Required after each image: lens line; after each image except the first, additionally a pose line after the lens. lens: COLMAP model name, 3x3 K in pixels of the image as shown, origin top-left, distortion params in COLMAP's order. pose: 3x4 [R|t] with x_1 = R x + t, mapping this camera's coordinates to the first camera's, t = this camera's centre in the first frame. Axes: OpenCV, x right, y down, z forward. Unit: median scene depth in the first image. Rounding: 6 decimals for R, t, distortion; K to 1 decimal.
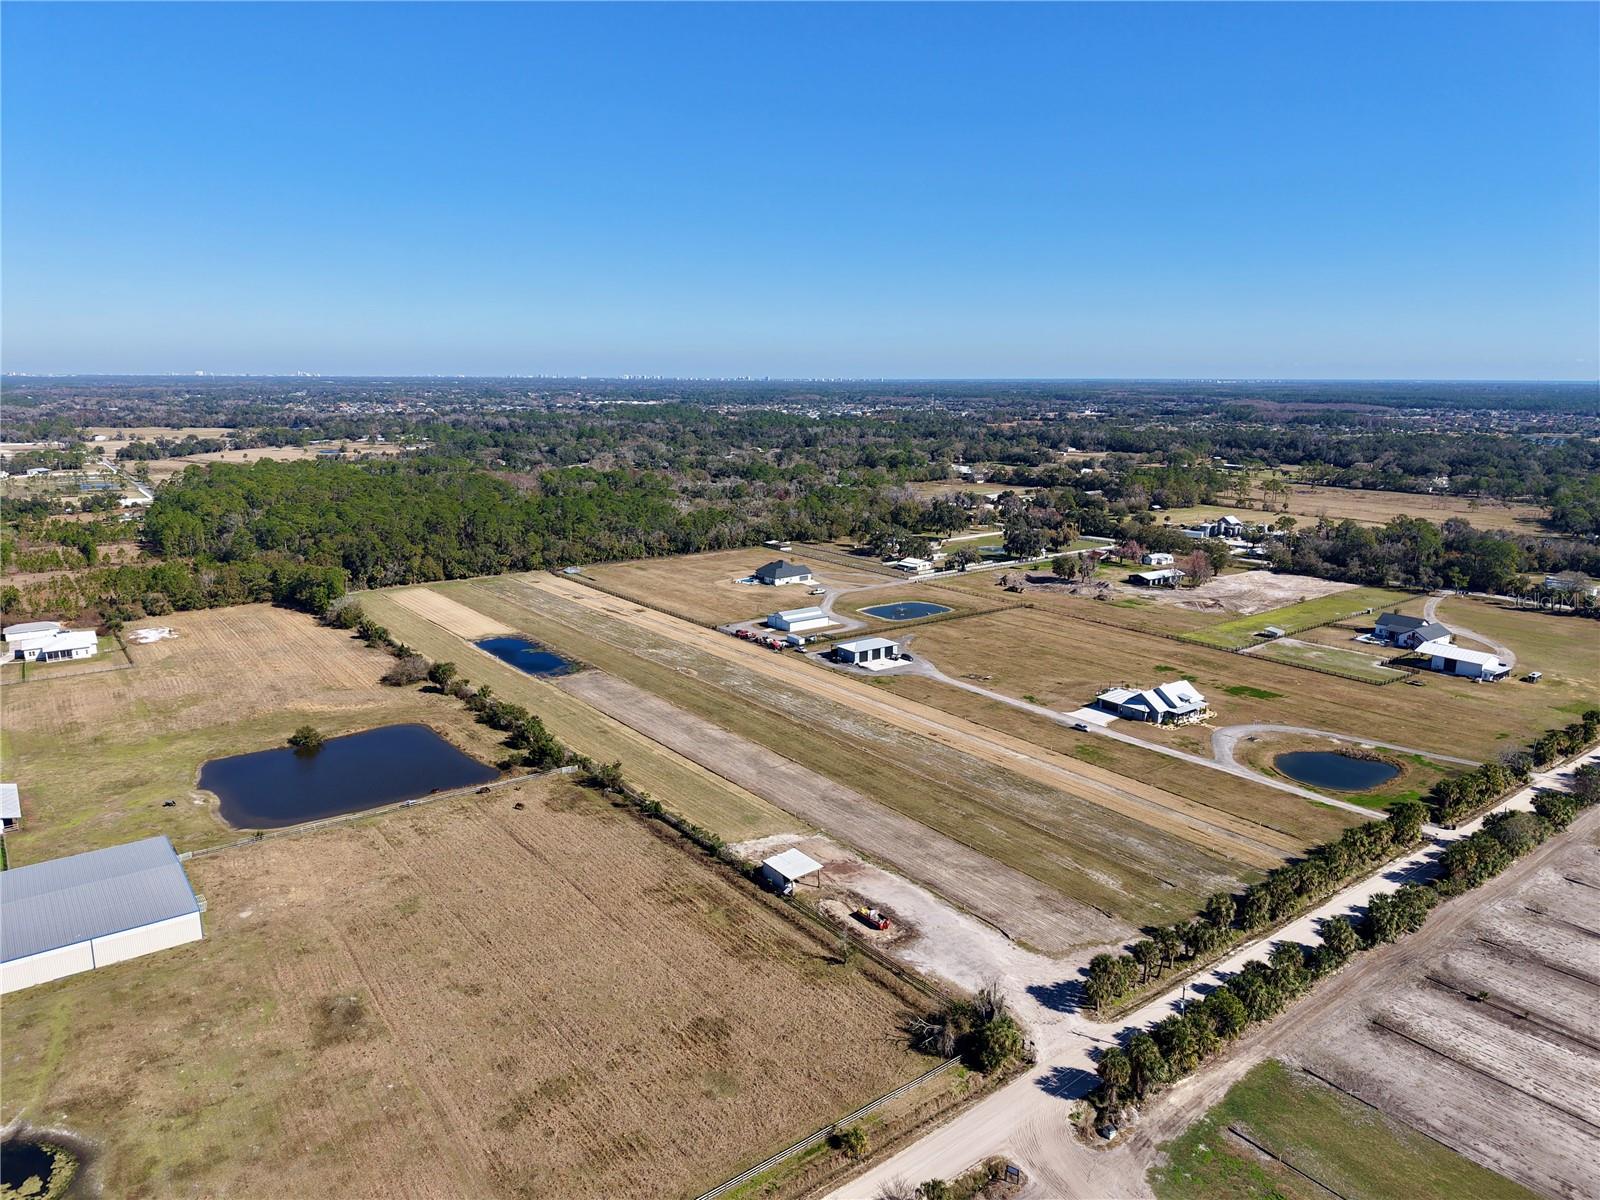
lens RADIAL K [[1066.6, 0, 800.0], [0, 1066.6, 600.0], [0, 0, 1]] dist [0.050676, -0.058736]
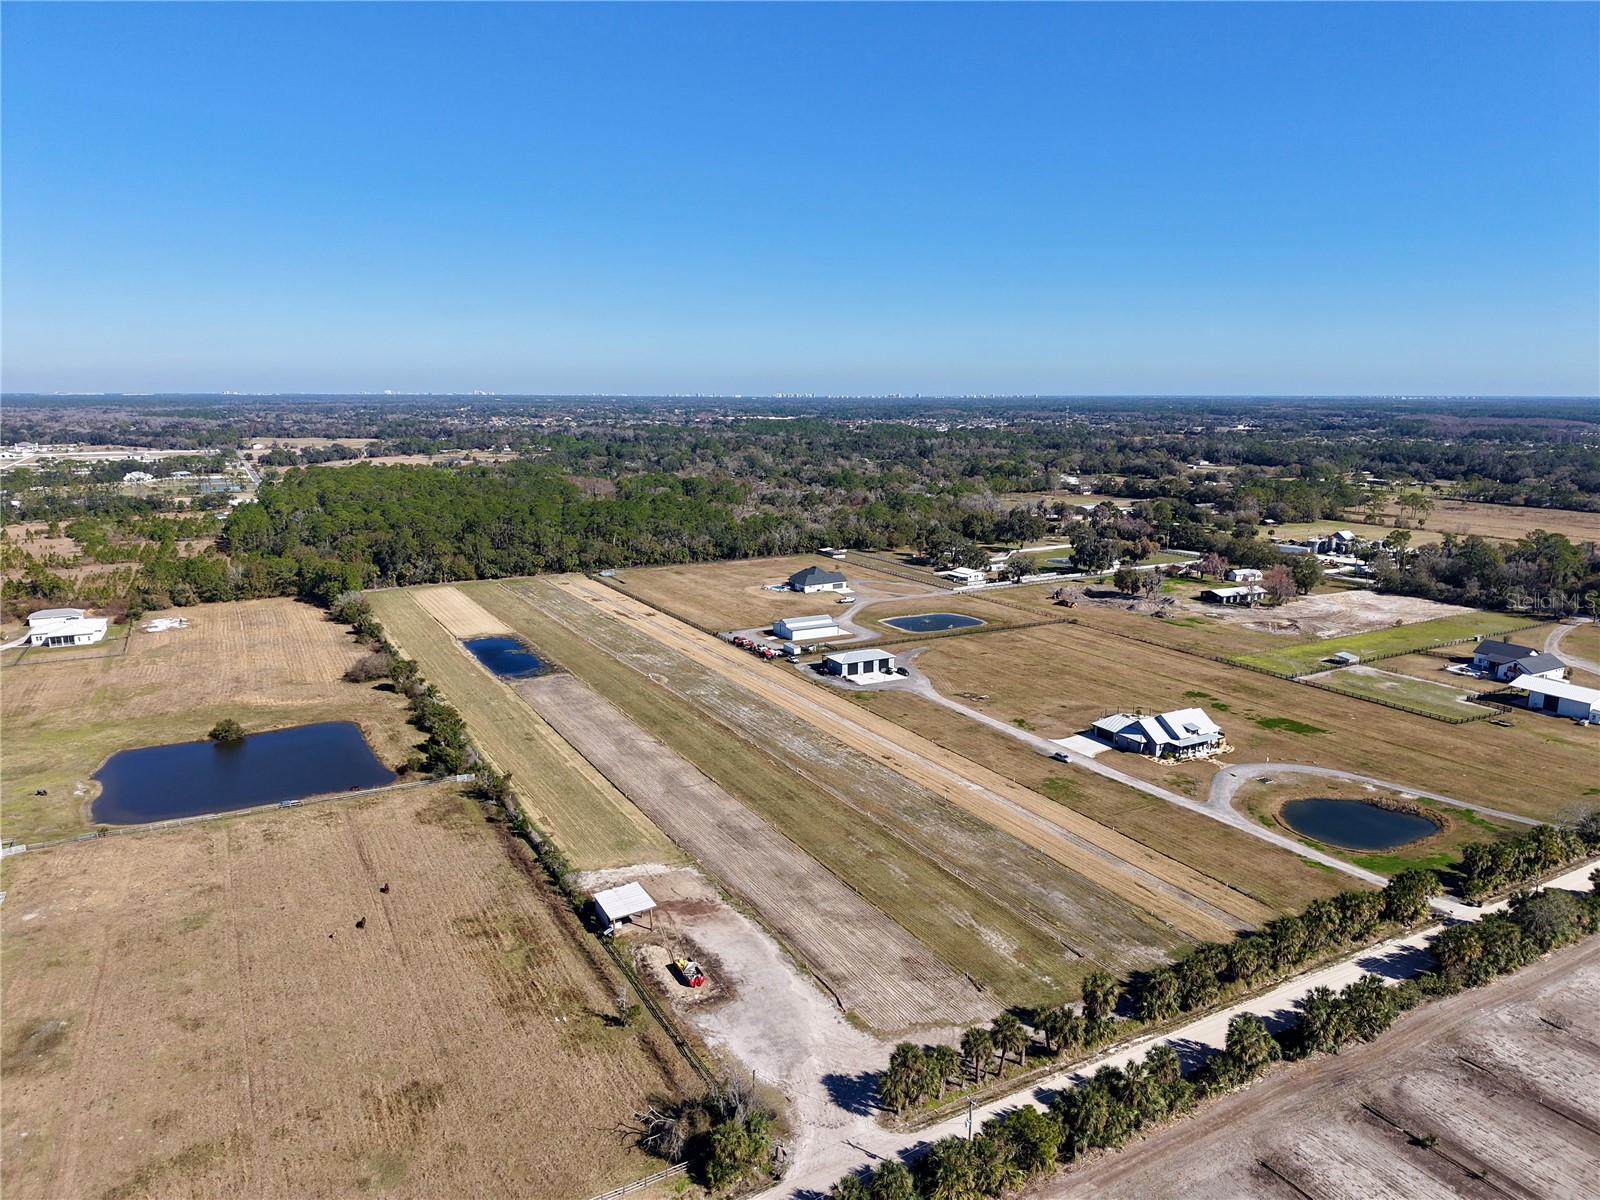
lens RADIAL K [[1066.6, 0, 800.0], [0, 1066.6, 600.0], [0, 0, 1]] dist [0.050676, -0.058736]
pose [[0.989961, 0.025241, -0.139065, 0.164573], [-0.027481, 0.999521, -0.014215, 0.009852], [0.138640, 0.017894, 0.990181, 0.109504]]
